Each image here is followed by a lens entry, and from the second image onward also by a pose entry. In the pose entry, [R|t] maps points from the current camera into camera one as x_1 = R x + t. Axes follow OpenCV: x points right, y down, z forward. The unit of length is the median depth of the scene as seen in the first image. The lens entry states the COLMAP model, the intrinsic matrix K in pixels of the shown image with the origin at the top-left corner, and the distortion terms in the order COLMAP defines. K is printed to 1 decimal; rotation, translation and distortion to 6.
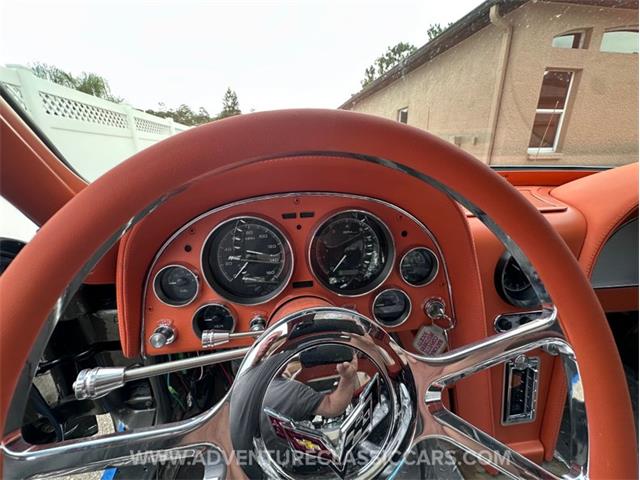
lens RADIAL K [[260.8, 0, 319.0], [0, 260.8, 240.9], [0, 0, 1]] dist [-0.004659, 0.000457]
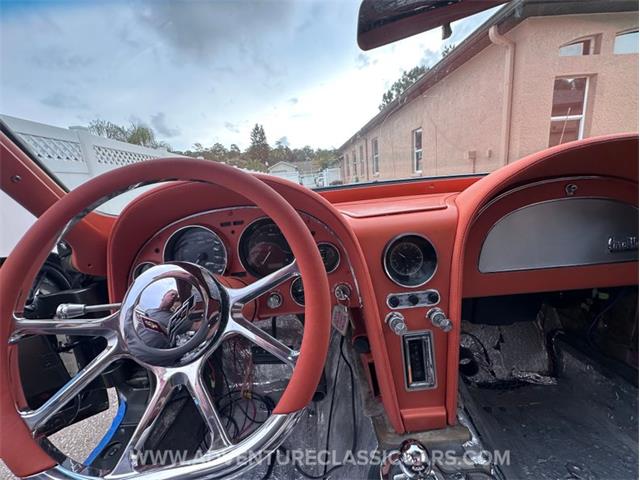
lens RADIAL K [[260.8, 0, 319.0], [0, 260.8, 240.9], [0, 0, 1]] dist [-0.004659, 0.000457]
pose [[0.992613, -0.047530, -0.111628, 0.056905], [0.037410, 0.995142, -0.091063, 0.014709], [0.115414, 0.086215, 0.989569, -0.033026]]
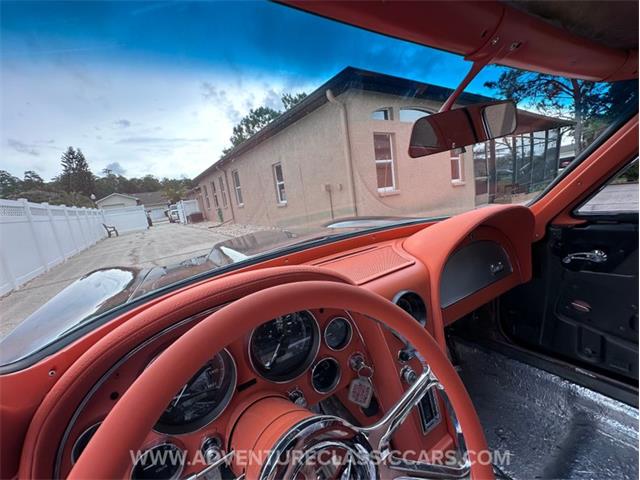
lens RADIAL K [[260.8, 0, 321.7], [0, 260.8, 239.2], [0, 0, 1]] dist [-0.001839, -0.000827]
pose [[0.899265, -0.170029, 0.403005, -0.012961], [0.237850, 0.963313, -0.124316, -0.022615], [-0.367083, 0.207648, 0.906715, -0.022109]]
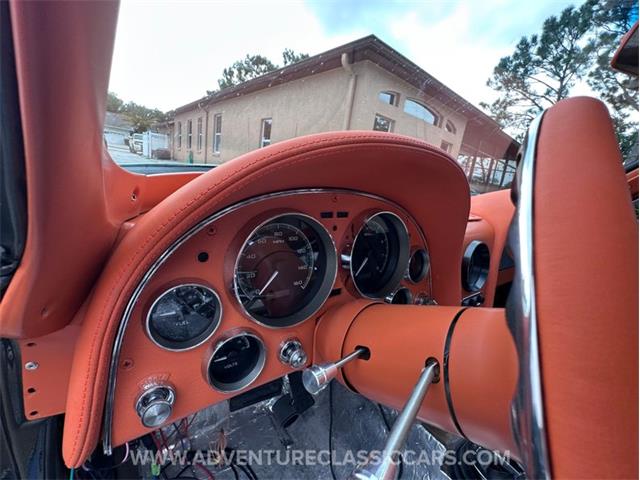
lens RADIAL K [[259.7, 0, 319.3], [0, 259.7, 238.4], [0, 0, 1]] dist [-0.002356, -0.000160]
pose [[0.857042, -0.003032, 0.515238, -0.062289], [0.018185, 0.999538, -0.024367, 0.000291], [-0.514926, 0.030253, 0.856701, 0.029670]]
